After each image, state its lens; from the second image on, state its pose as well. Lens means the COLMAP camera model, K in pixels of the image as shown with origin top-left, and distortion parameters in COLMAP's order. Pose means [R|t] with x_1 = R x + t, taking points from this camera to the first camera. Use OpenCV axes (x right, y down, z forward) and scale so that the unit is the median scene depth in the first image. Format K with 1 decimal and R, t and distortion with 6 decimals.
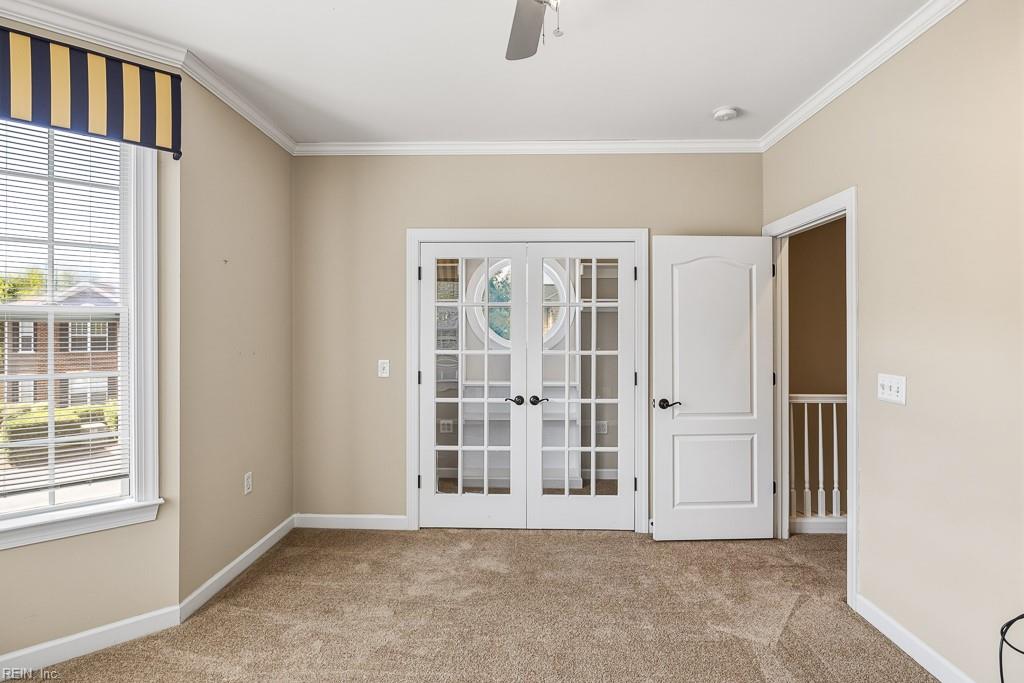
lens RADIAL K [[504.9, 0, 512.2], [0, 504.9, 339.5], [0, 0, 1]] dist [-0.003950, 0.000030]
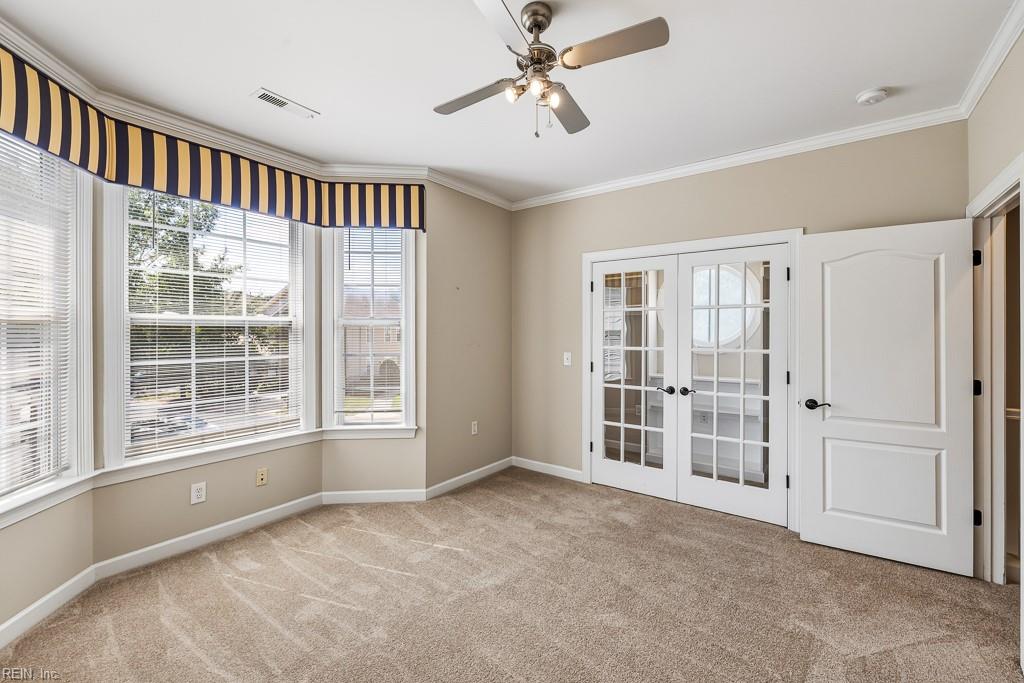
lens RADIAL K [[437.8, 0, 512.0], [0, 437.8, 341.5], [0, 0, 1]] dist [0.001722, 0.000638]
pose [[0.816206, 0.012279, -0.577631, 0.306443], [-0.007521, 0.999915, 0.010629, -0.000396], [0.577712, -0.004330, 0.816229, -0.038952]]
